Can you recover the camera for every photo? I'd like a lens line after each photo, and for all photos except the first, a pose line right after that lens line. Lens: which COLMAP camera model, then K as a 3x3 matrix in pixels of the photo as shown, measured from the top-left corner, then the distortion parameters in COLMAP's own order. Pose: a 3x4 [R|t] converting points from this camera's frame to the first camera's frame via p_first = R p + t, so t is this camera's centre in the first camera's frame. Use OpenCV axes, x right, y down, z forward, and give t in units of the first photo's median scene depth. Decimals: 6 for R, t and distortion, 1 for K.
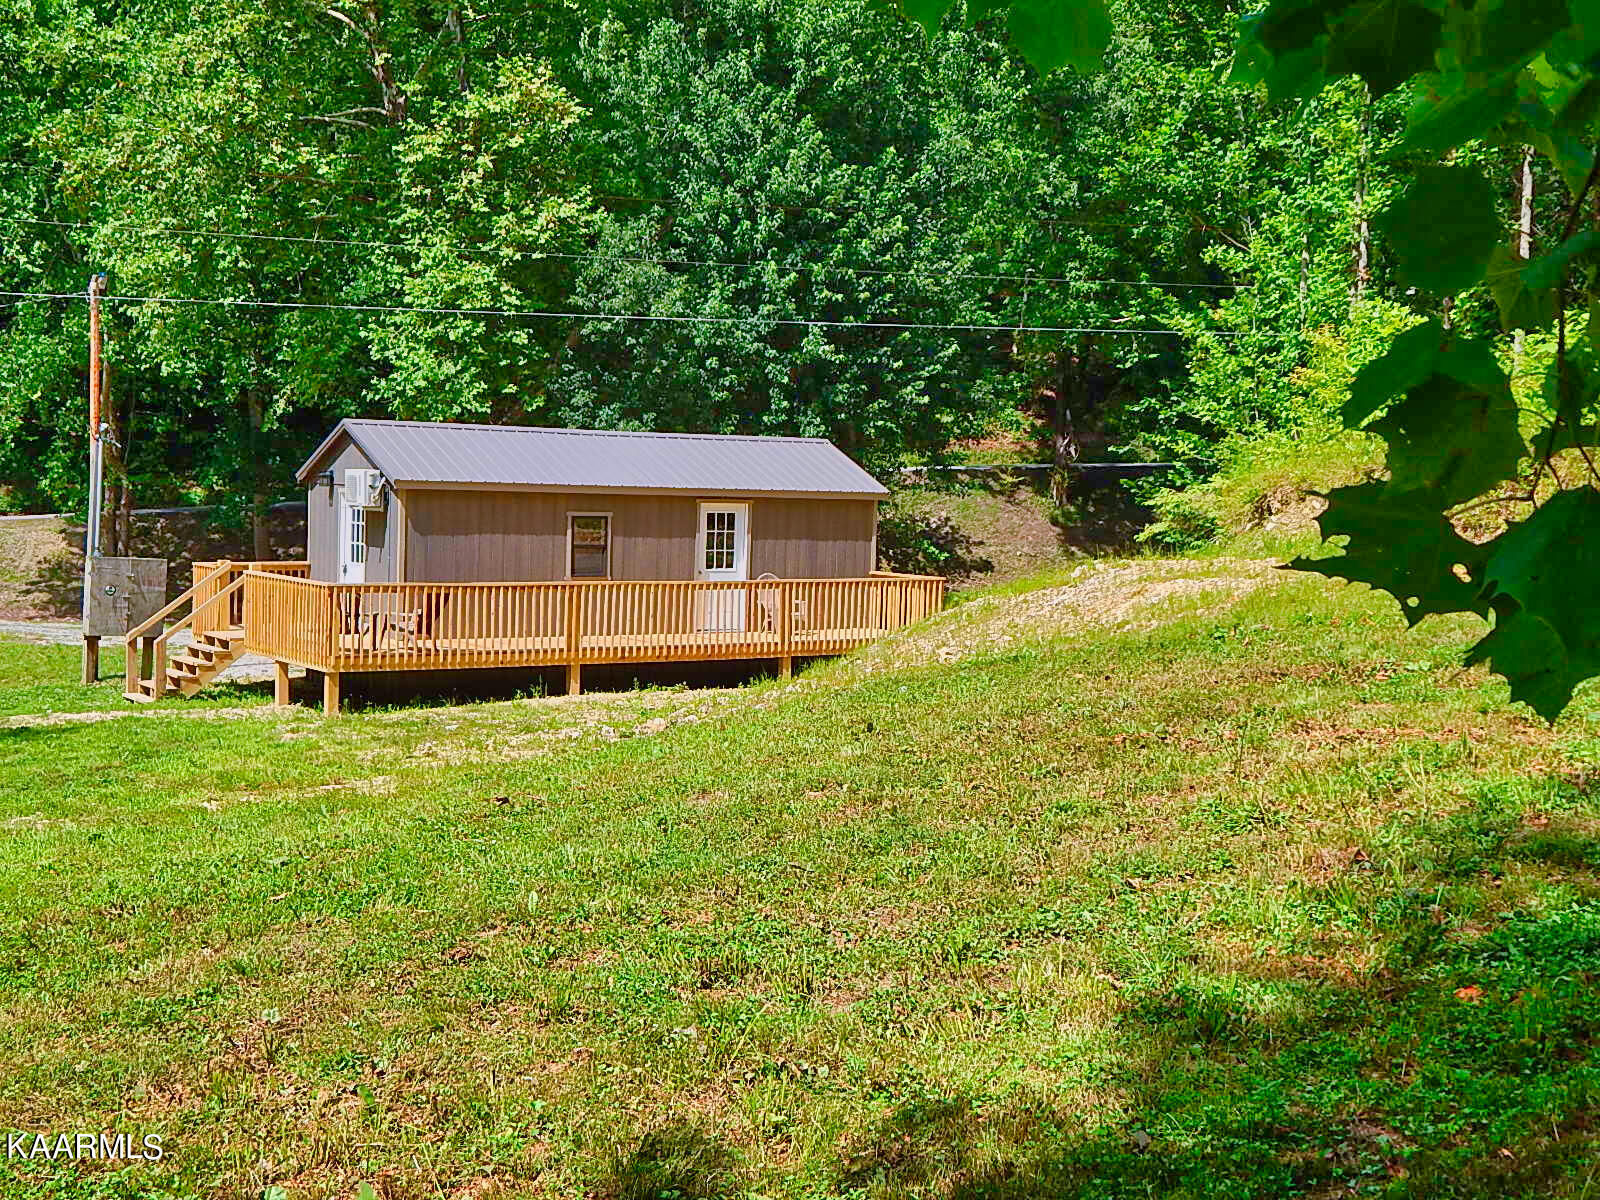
lens RADIAL K [[1944.2, 0, 794.0], [0, 1944.2, 564.9], [0, 0, 1]] dist [0.025312, 0.016578]
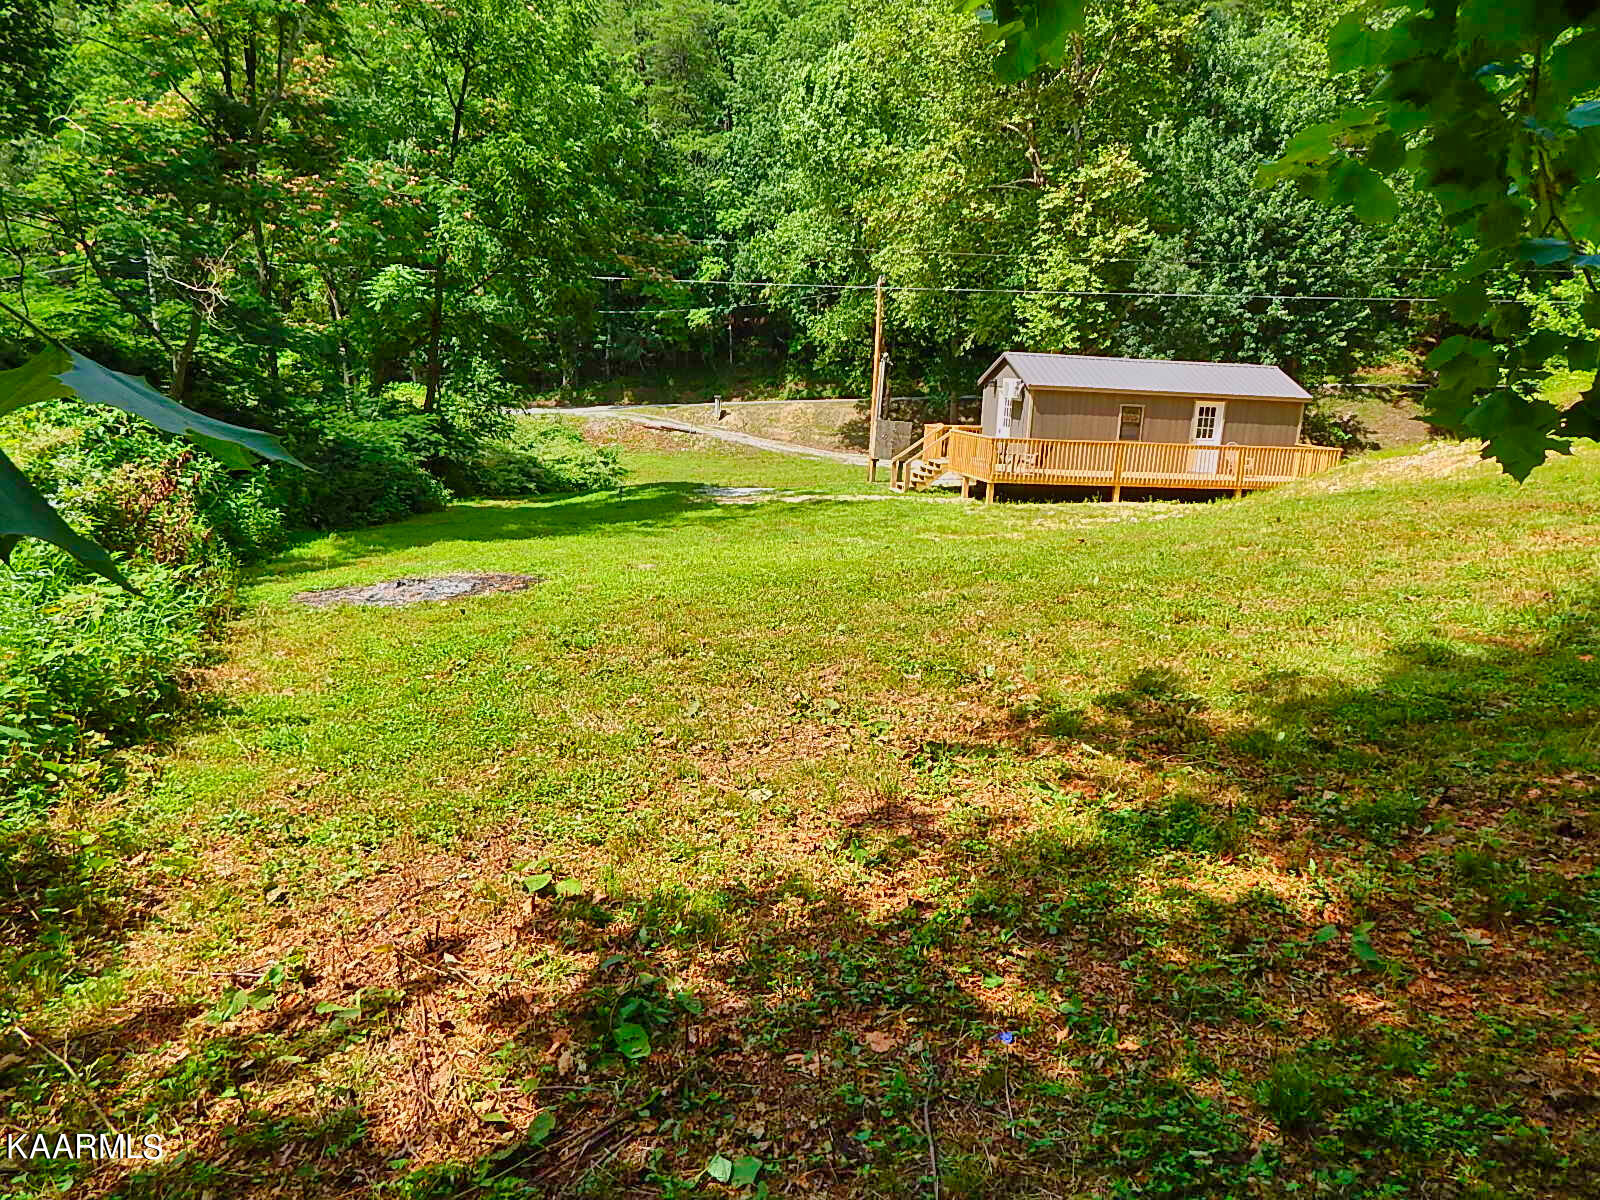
lens RADIAL K [[1043.7, 0, 806.3], [0, 1043.7, 586.5], [0, 0, 1]] dist [-0.010942, -0.005719]
pose [[0.920078, 0.093788, -0.380343, 0.001744], [-0.037196, 0.987446, 0.153512, 0.002092], [0.389966, -0.127095, 0.912016, -0.029664]]
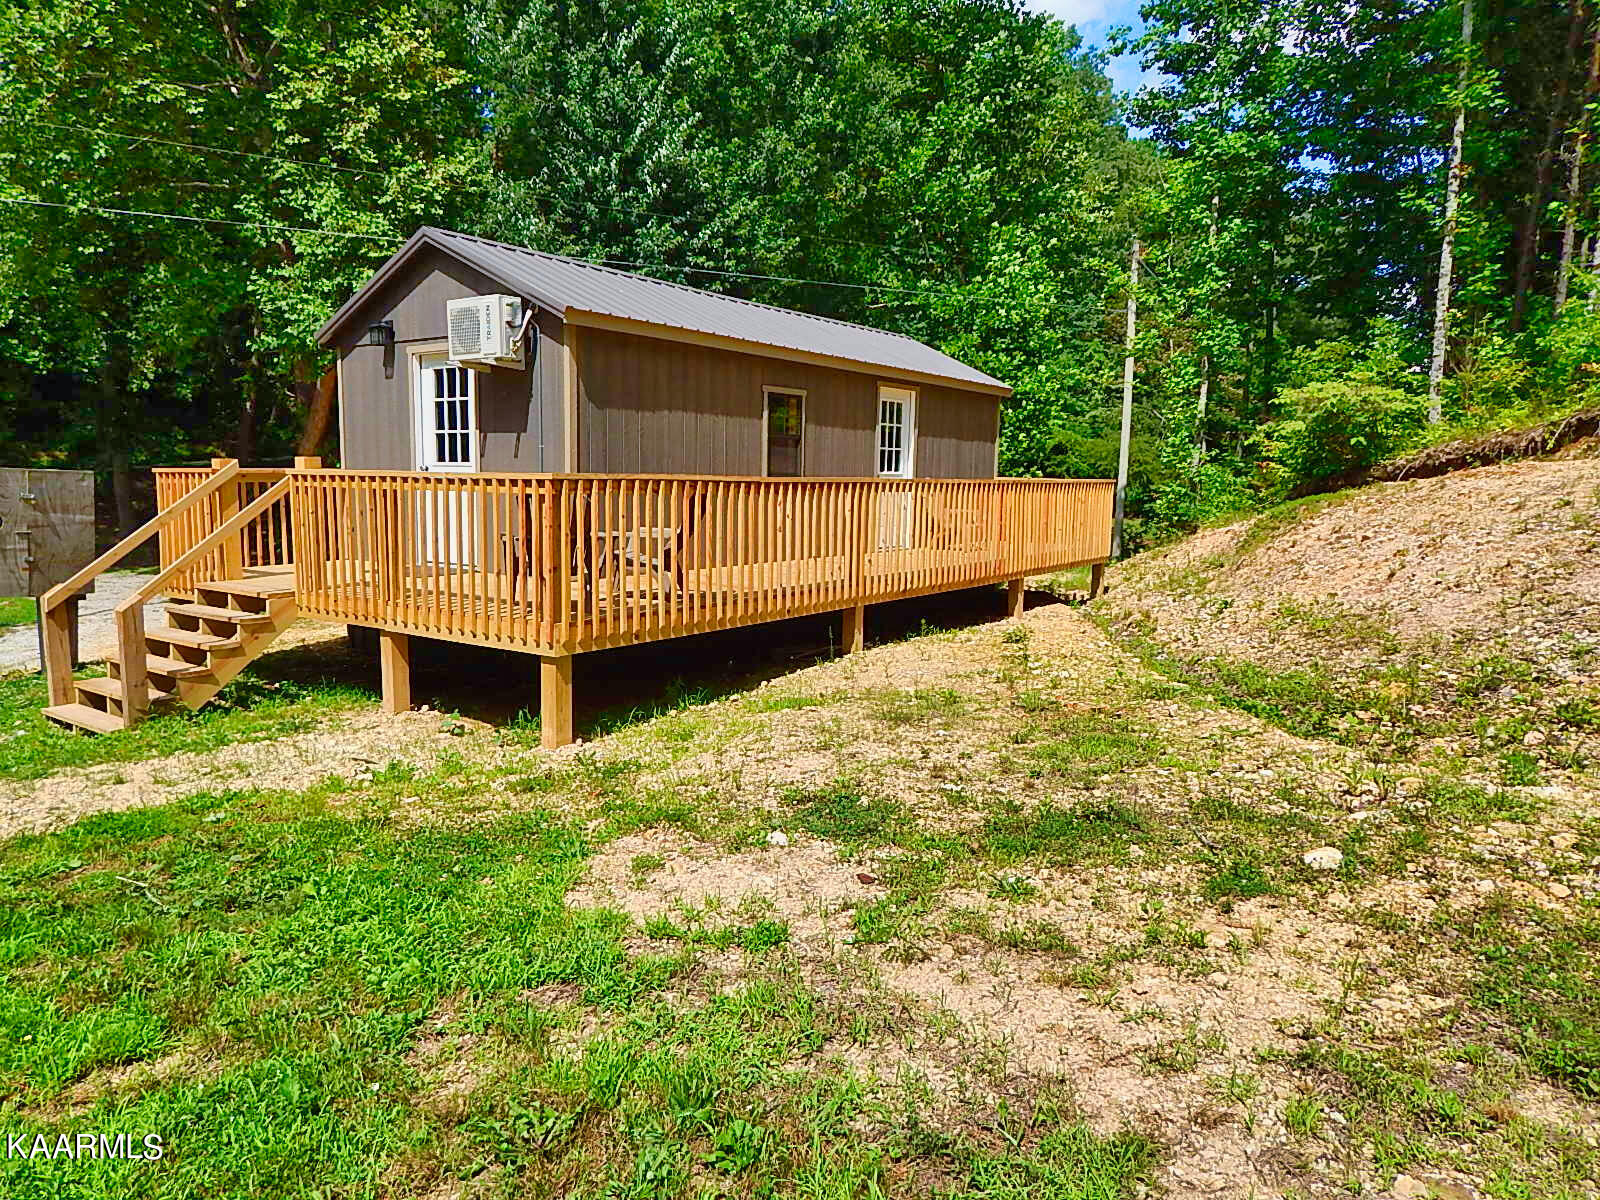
lens RADIAL K [[1039.2, 0, 800.0], [0, 1039.2, 600.0], [0, 0, 1]] dist [0.002694, 0.000993]
pose [[0.942962, -0.056610, 0.328053, -0.151308], [0.030031, 0.995883, 0.085531, 0.011622], [-0.331544, -0.070801, 0.940779, 0.418223]]
